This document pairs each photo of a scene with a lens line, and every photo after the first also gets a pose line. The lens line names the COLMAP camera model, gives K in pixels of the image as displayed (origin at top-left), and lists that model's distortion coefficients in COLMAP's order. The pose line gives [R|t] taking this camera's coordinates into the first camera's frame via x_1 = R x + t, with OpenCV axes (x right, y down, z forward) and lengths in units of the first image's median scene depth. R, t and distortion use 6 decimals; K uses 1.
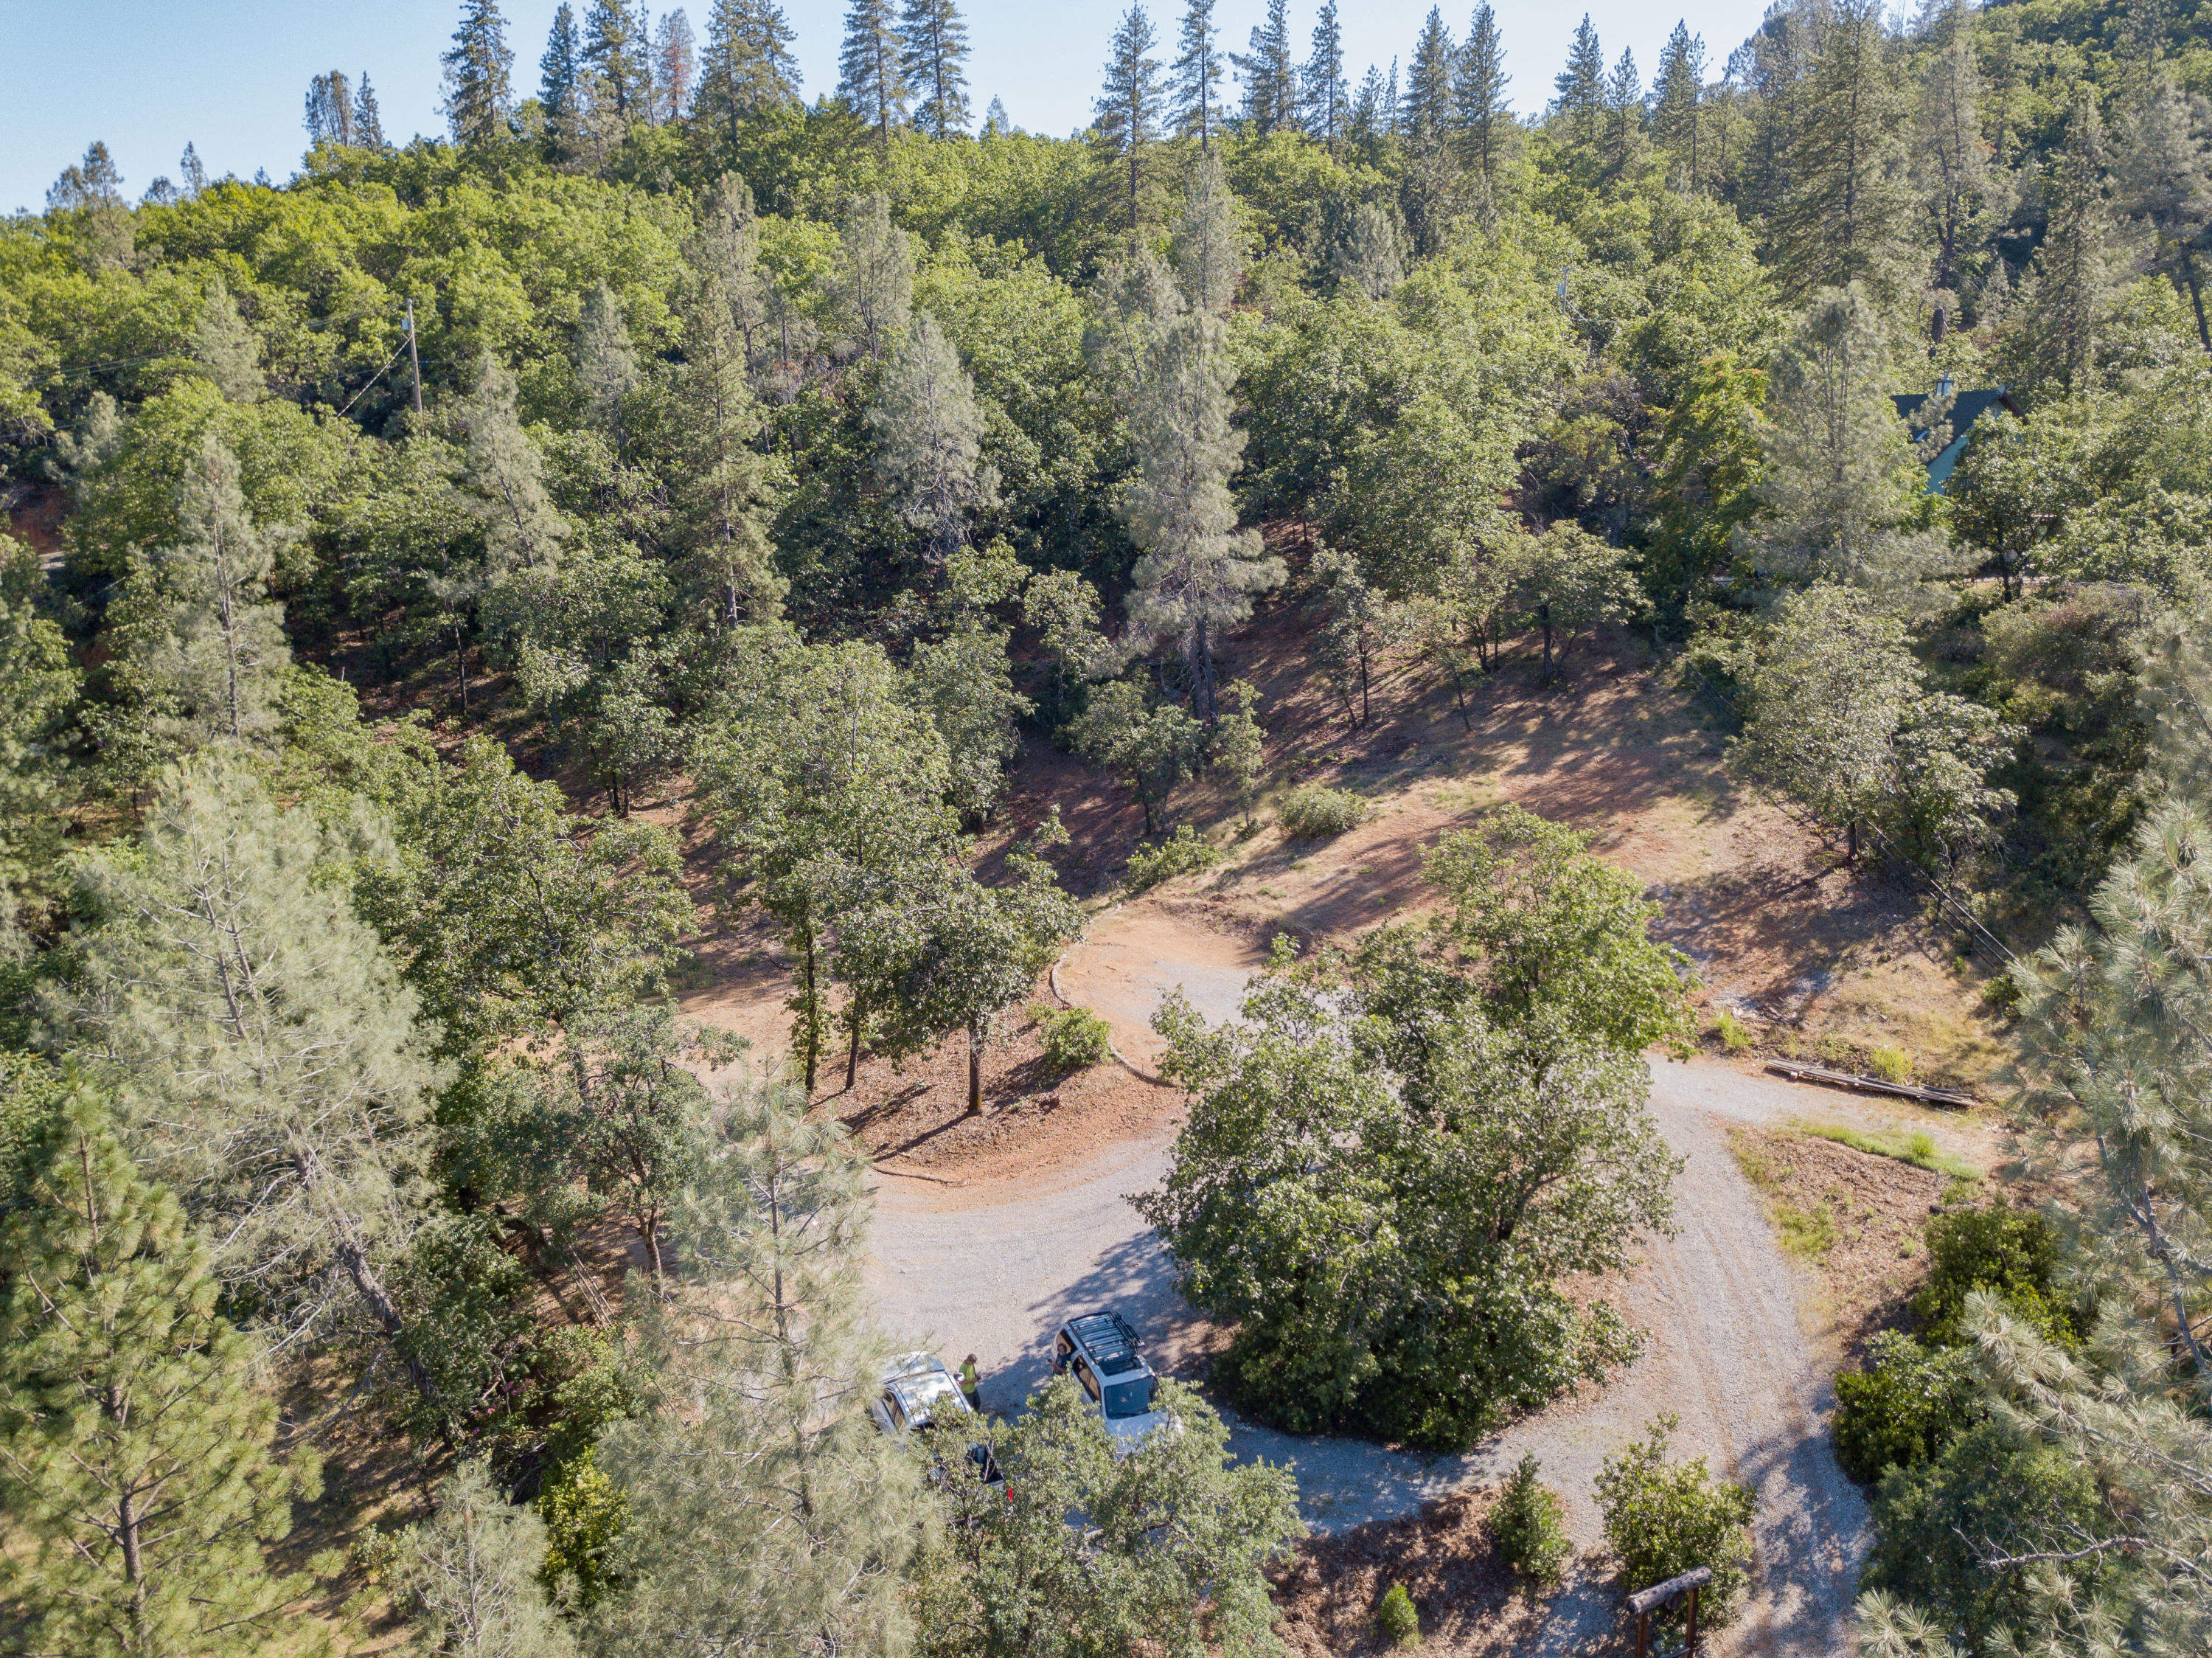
lens RADIAL K [[1680.8, 0, 1090.8], [0, 1680.8, 830.0], [0, 0, 1]] dist [0.002825, 0.002548]
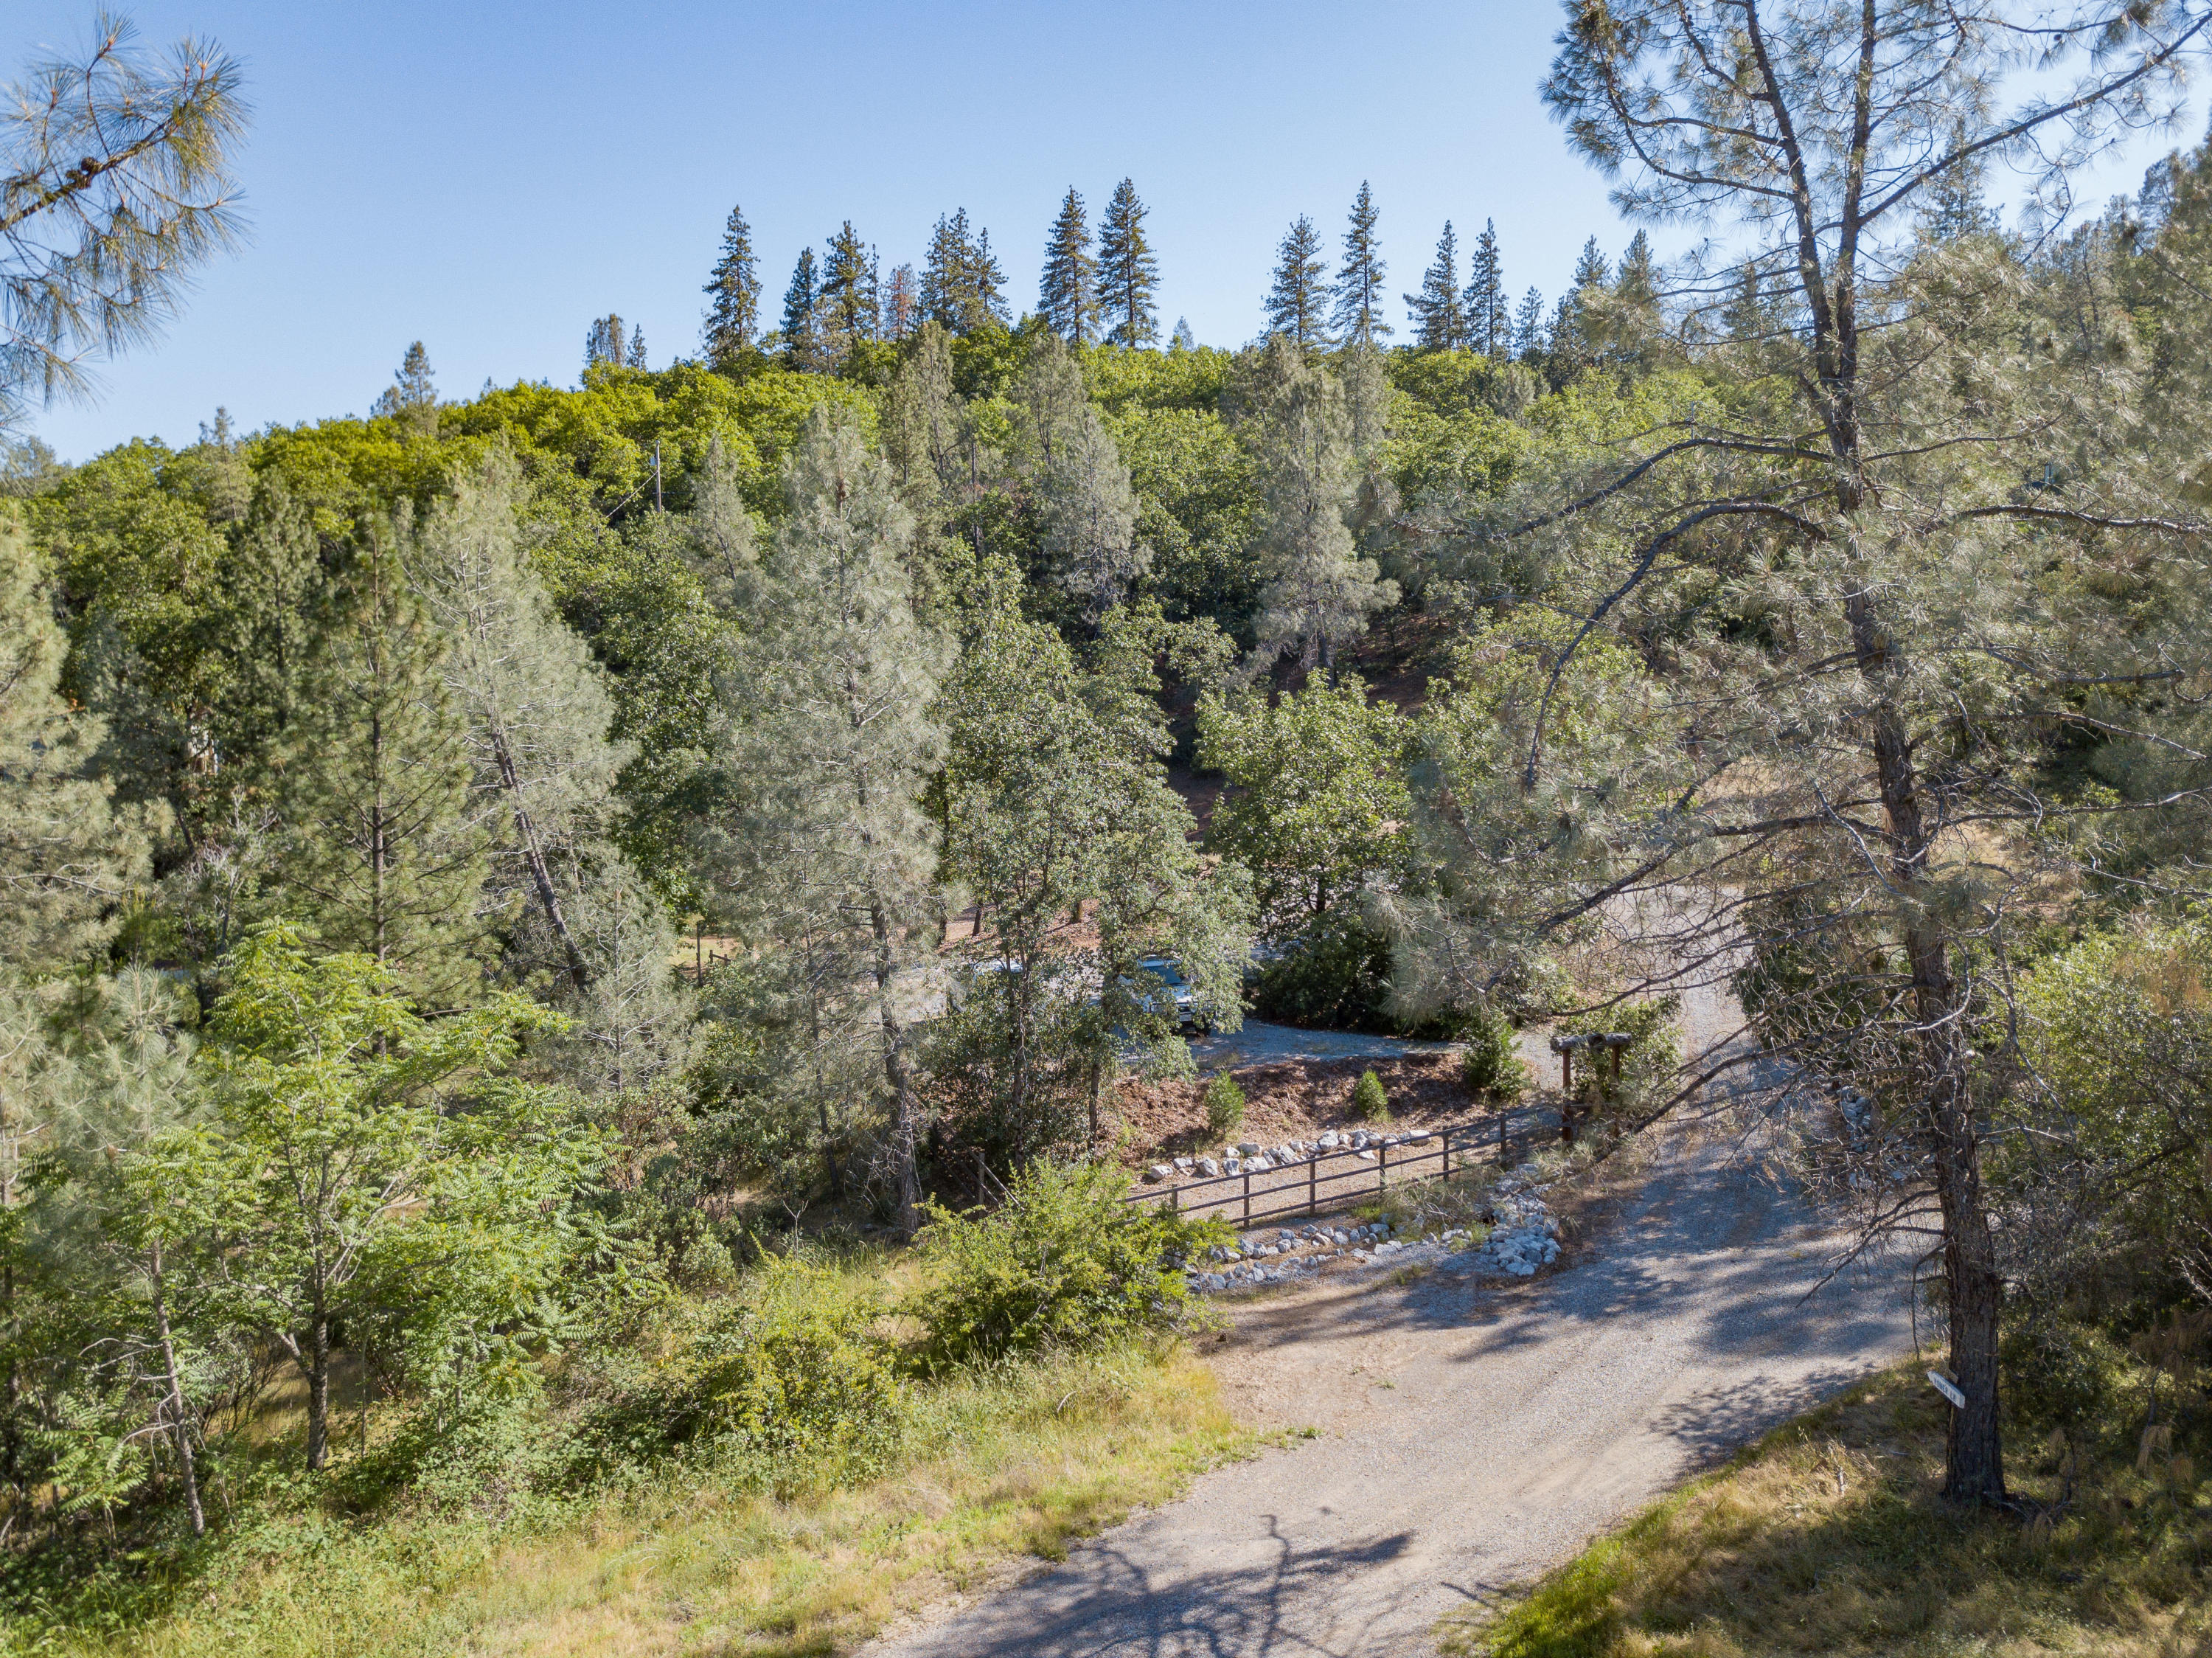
lens RADIAL K [[1680.8, 0, 1090.8], [0, 1680.8, 828.0], [0, 0, 1]] dist [0.002825, 0.002548]
pose [[0.992369, 0.005403, -0.123184, 0.035701], [-0.026068, 0.985651, -0.166772, 0.129464], [0.120516, 0.168711, 0.978270, -0.055273]]
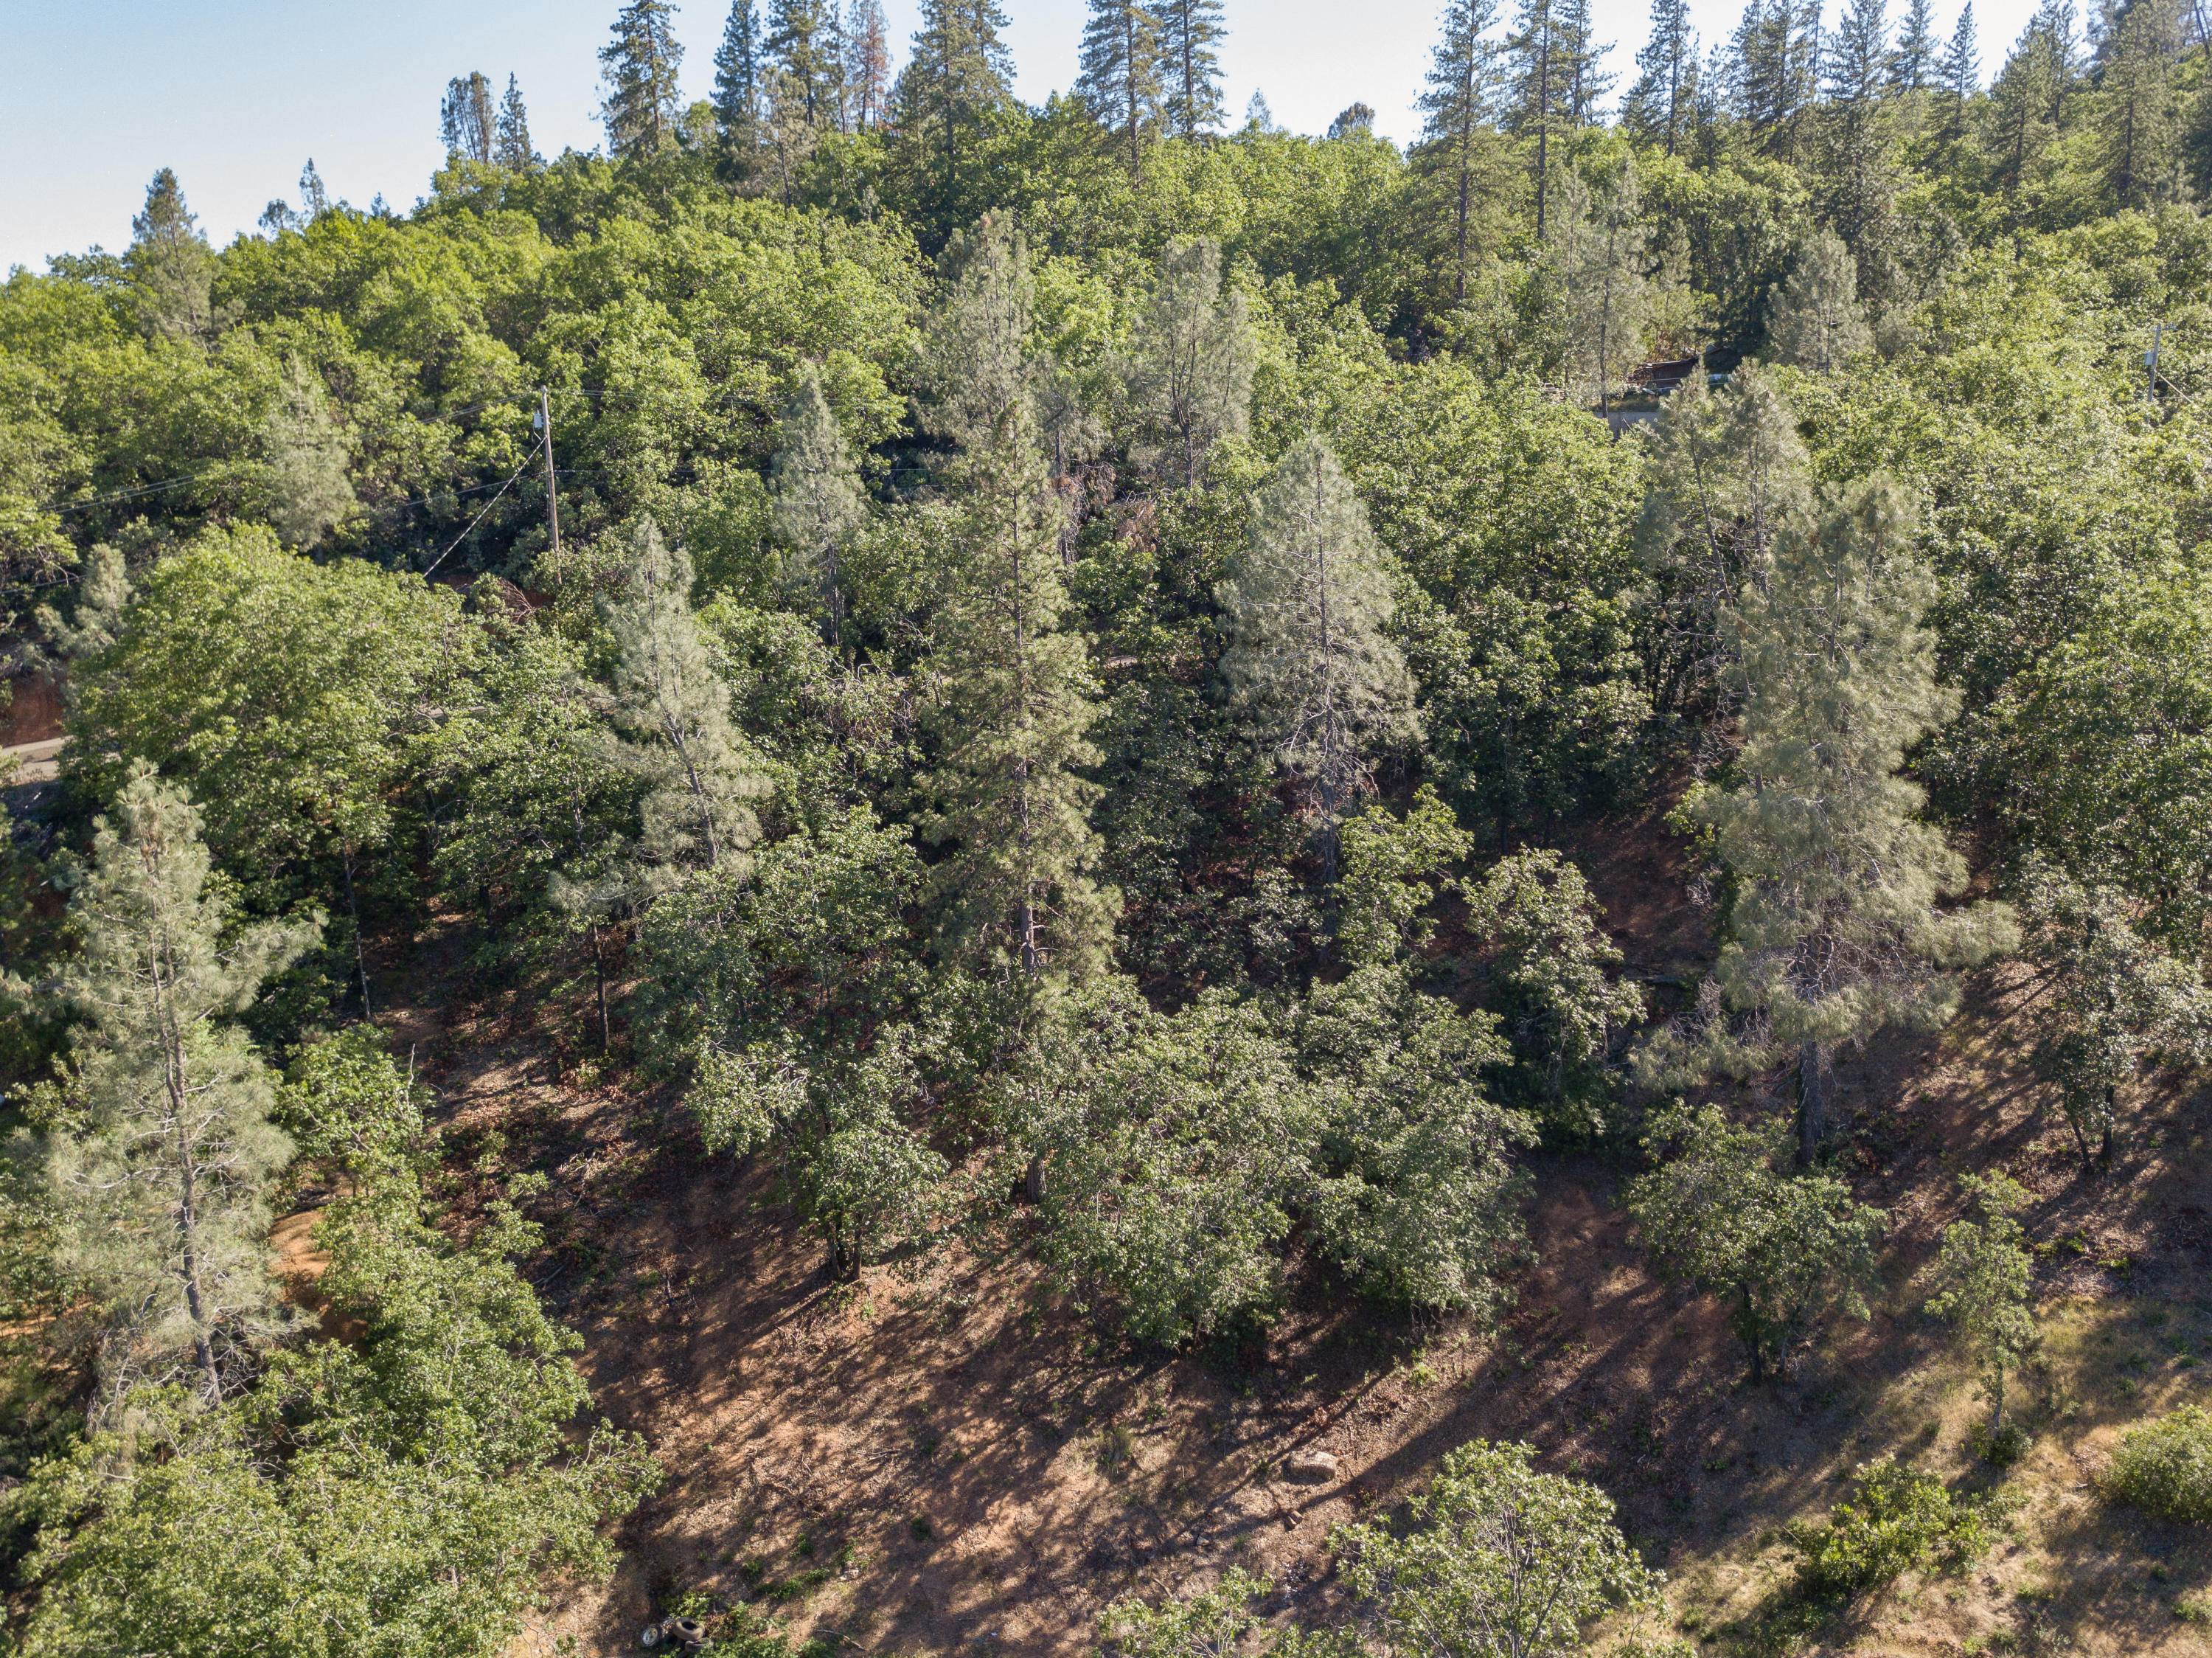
lens RADIAL K [[1680.8, 0, 1092.9], [0, 1680.8, 835.7], [0, 0, 1]] dist [0.002825, 0.002548]
pose [[0.996692, 0.019538, -0.078893, -0.102598], [-0.018882, 0.999781, 0.009052, -0.126410], [0.079053, -0.007532, 0.996842, 0.279544]]
